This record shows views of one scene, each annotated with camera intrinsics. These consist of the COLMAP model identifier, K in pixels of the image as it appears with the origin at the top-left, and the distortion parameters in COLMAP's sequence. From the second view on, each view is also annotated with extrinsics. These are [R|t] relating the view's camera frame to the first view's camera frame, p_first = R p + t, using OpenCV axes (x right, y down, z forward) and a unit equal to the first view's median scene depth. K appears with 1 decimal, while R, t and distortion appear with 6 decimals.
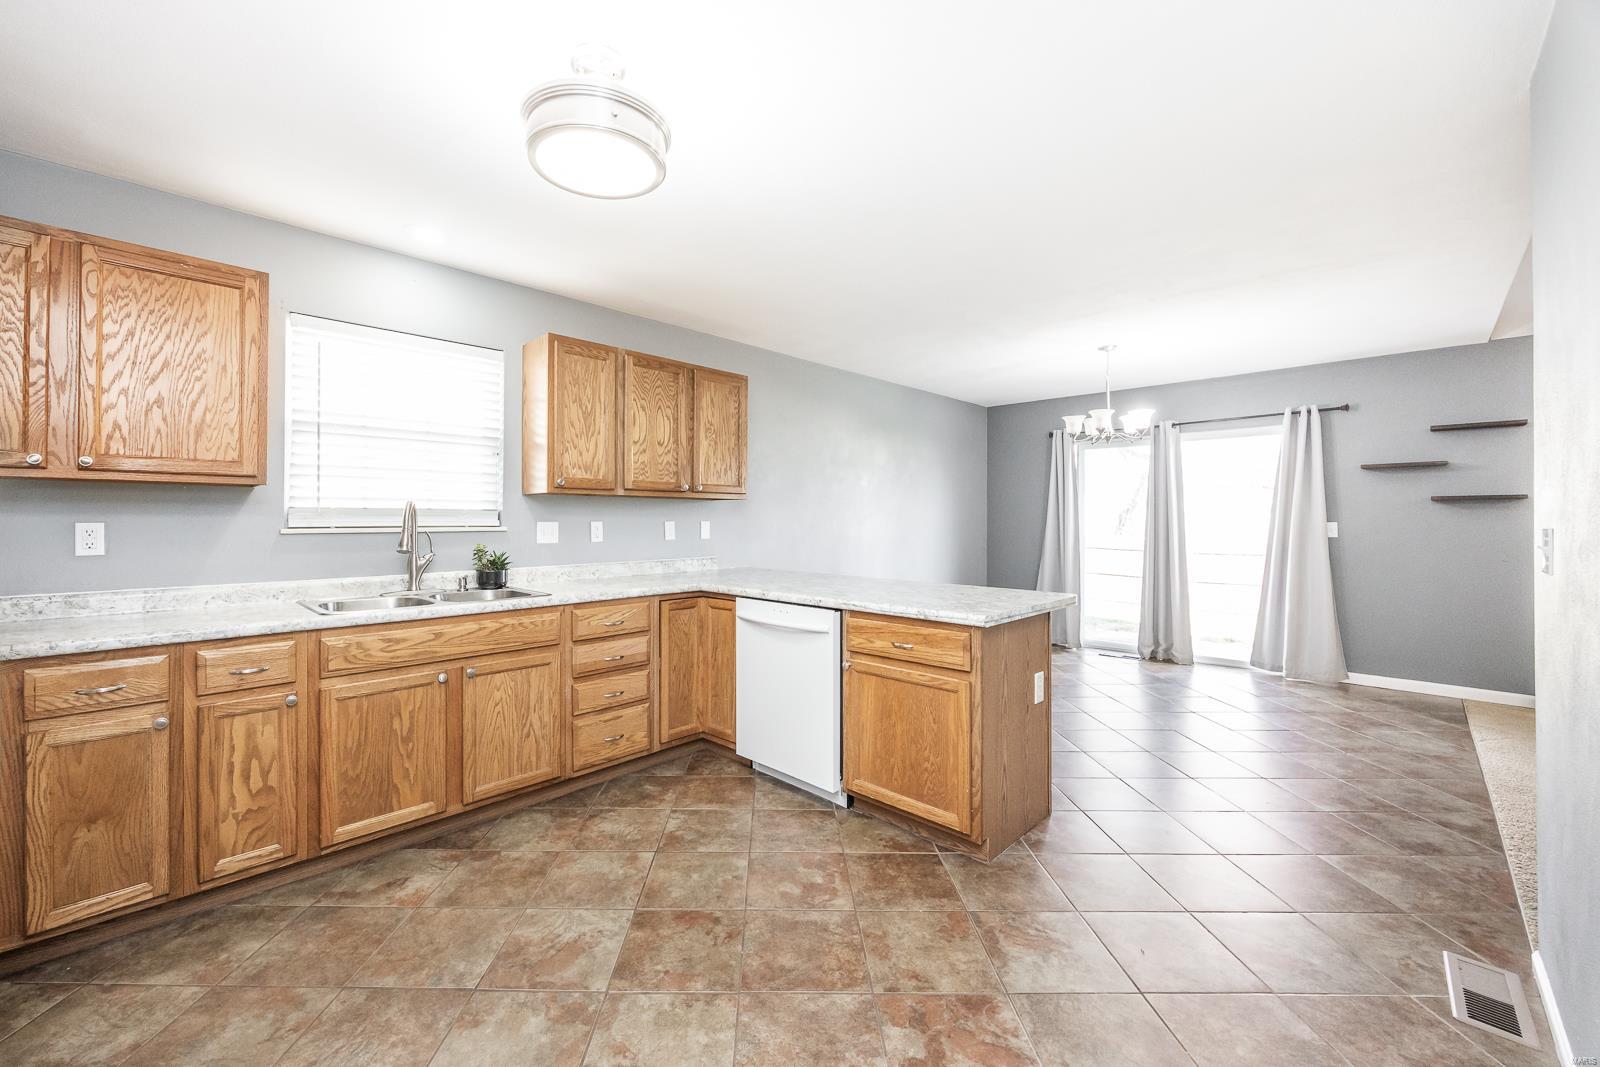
lens RADIAL K [[622.0, 0, 823.9], [0, 622.0, 523.1], [0, 0, 1]] dist [-0.000457, 0.000104]
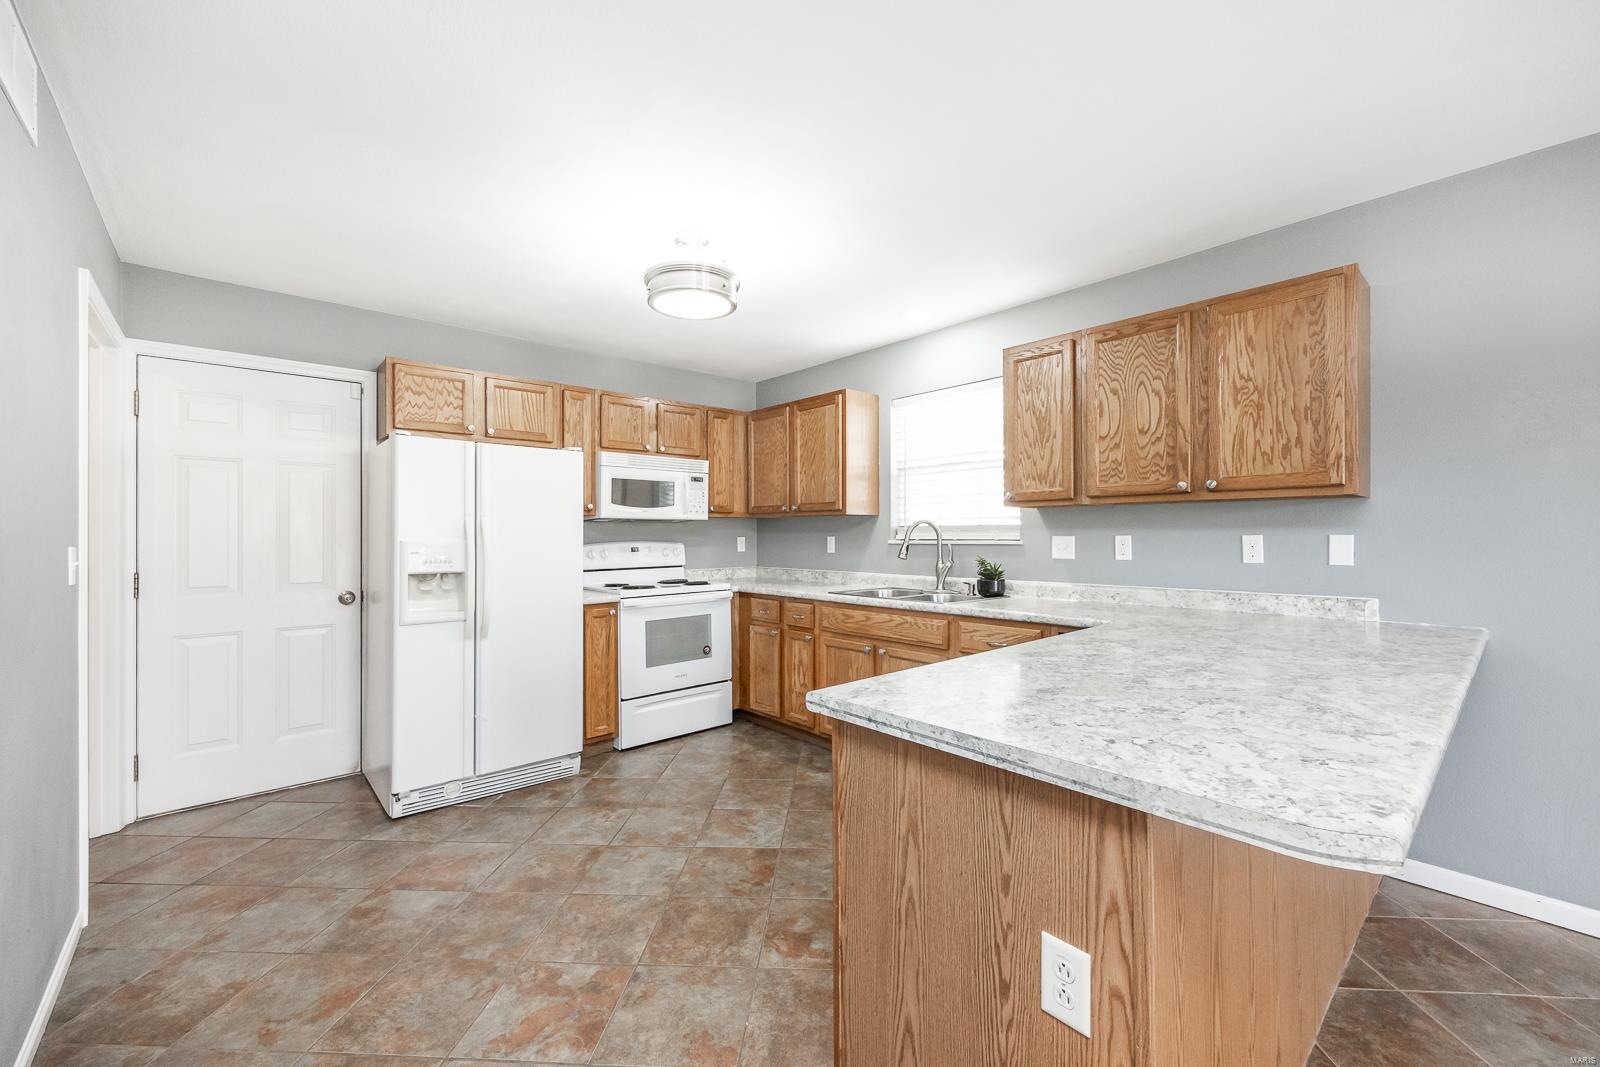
lens RADIAL K [[644.1, 0, 768.9], [0, 644.1, 541.0], [0, 0, 1]] dist [0.000622, 0.000242]
pose [[-0.121116, 0.010124, -0.992587, 0.746858], [0.001295, 0.999949, 0.010041, -0.006158], [0.992638, -0.000069, -0.121123, 0.866702]]
